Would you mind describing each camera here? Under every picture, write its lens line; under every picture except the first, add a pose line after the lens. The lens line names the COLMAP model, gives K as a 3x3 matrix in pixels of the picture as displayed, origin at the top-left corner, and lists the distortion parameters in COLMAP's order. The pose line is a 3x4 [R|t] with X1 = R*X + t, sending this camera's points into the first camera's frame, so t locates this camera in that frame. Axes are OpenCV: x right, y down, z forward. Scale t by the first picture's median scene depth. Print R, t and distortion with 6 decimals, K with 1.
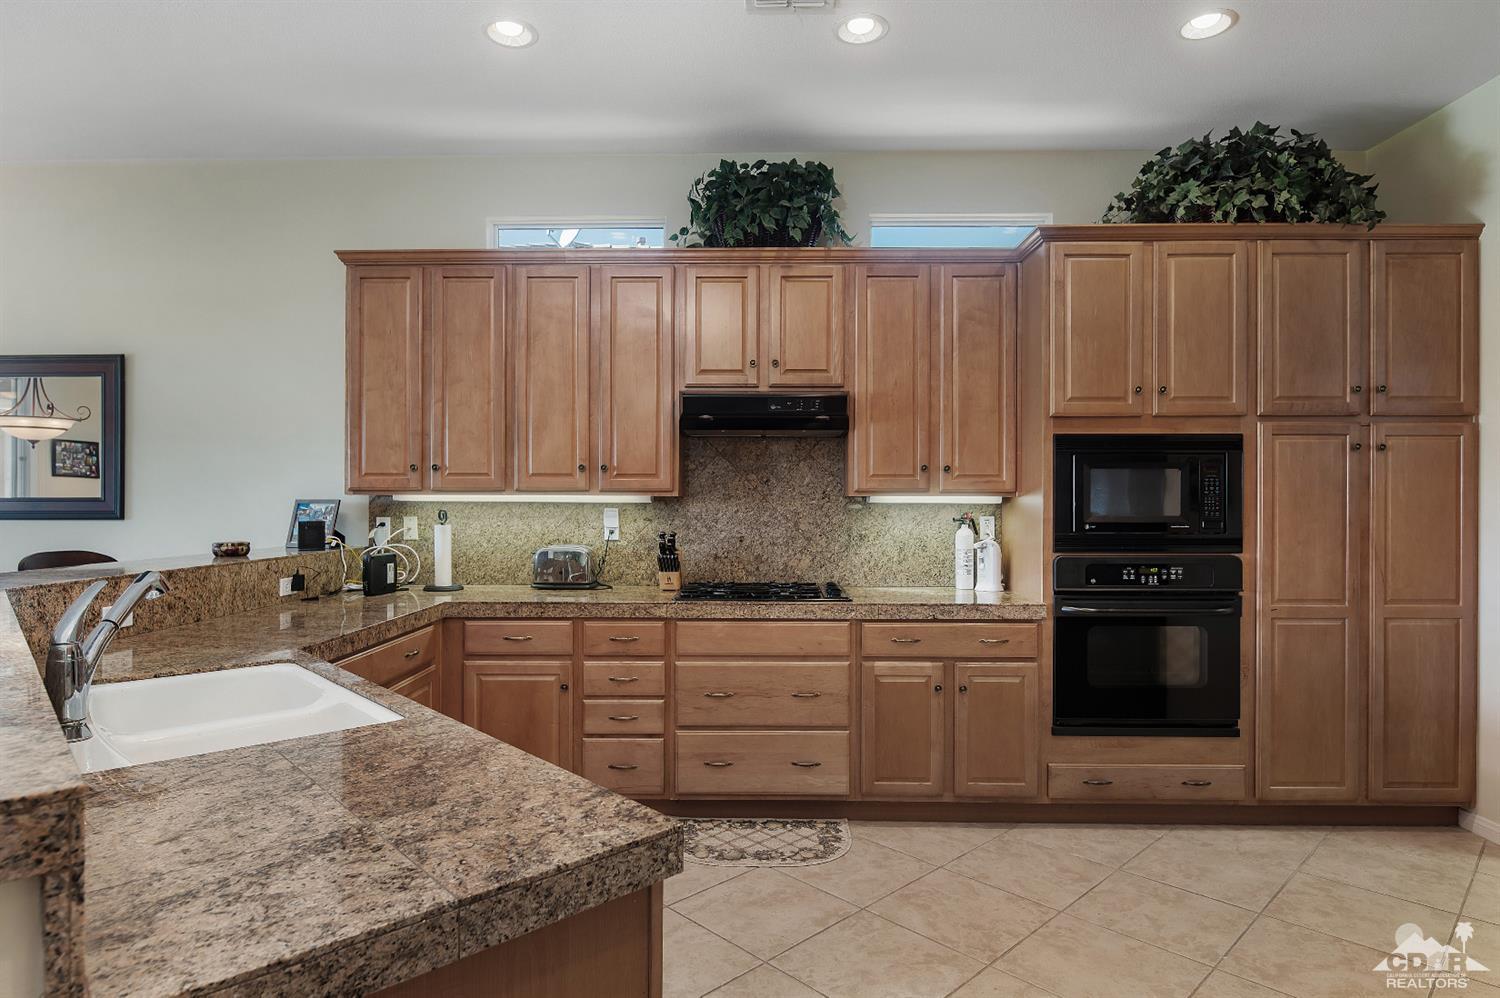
lens RADIAL K [[838.0, 0, 797.9], [0, 838.0, 481.4], [0, 0, 1]] dist [-0.004294, -0.001357]
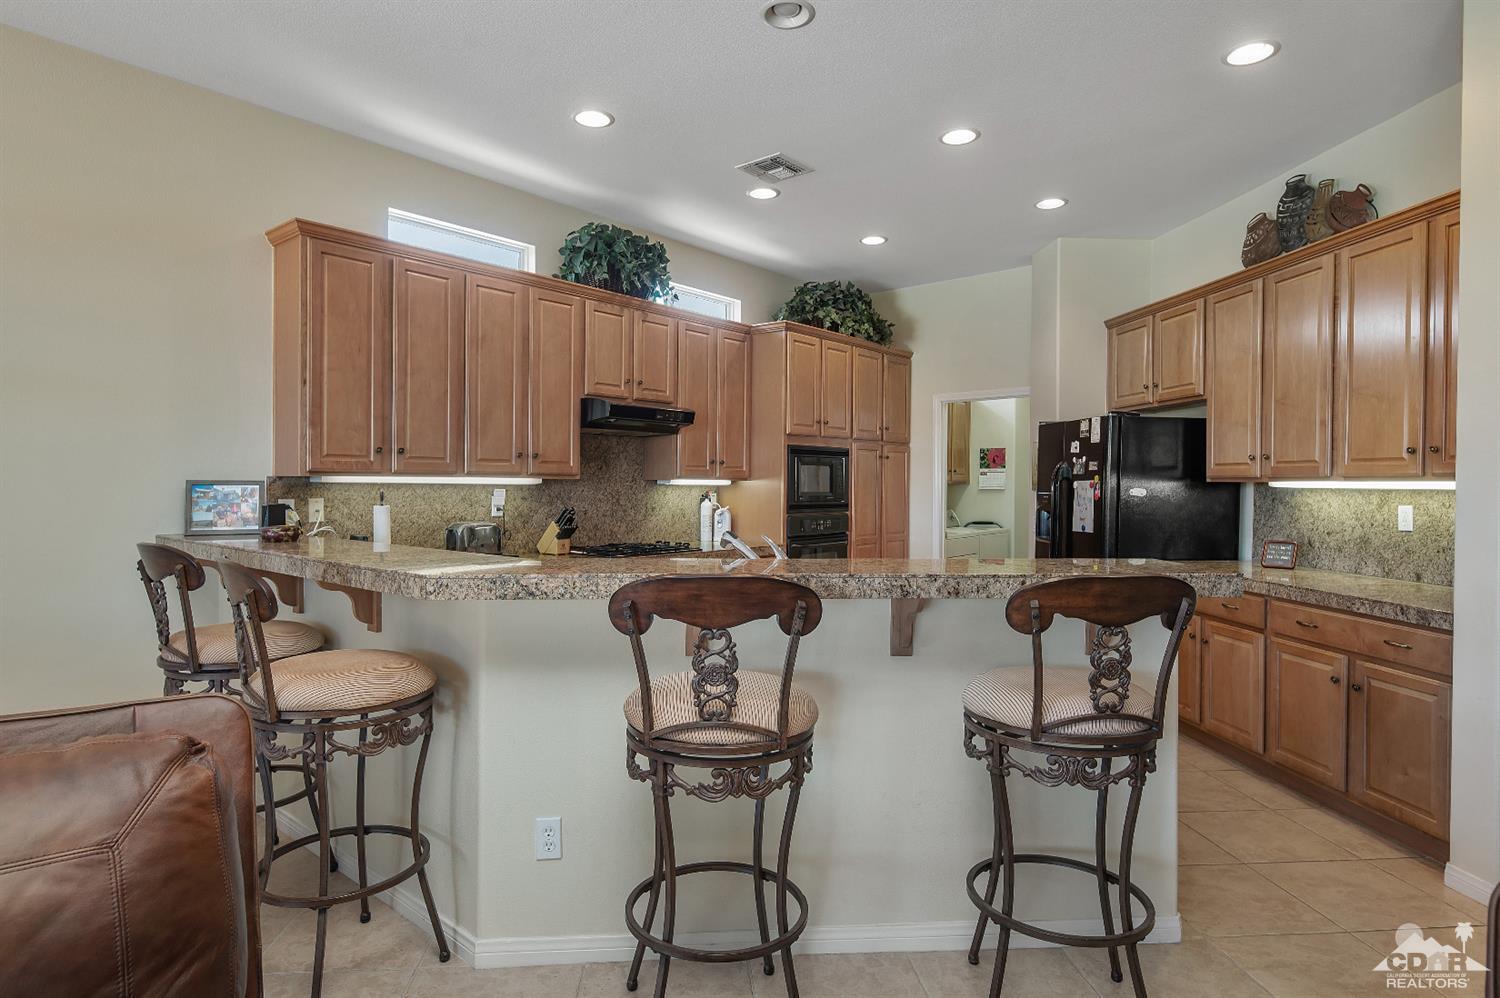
lens RADIAL K [[791.8, 0, 746.3], [0, 791.8, 484.1], [0, 0, 1]] dist [0.004456, 0.000739]
pose [[0.644709, 0.000736, 0.764428, -0.885384], [-0.021795, 0.999611, 0.017418, -0.001750], [-0.764117, -0.027890, 0.644474, 0.021087]]
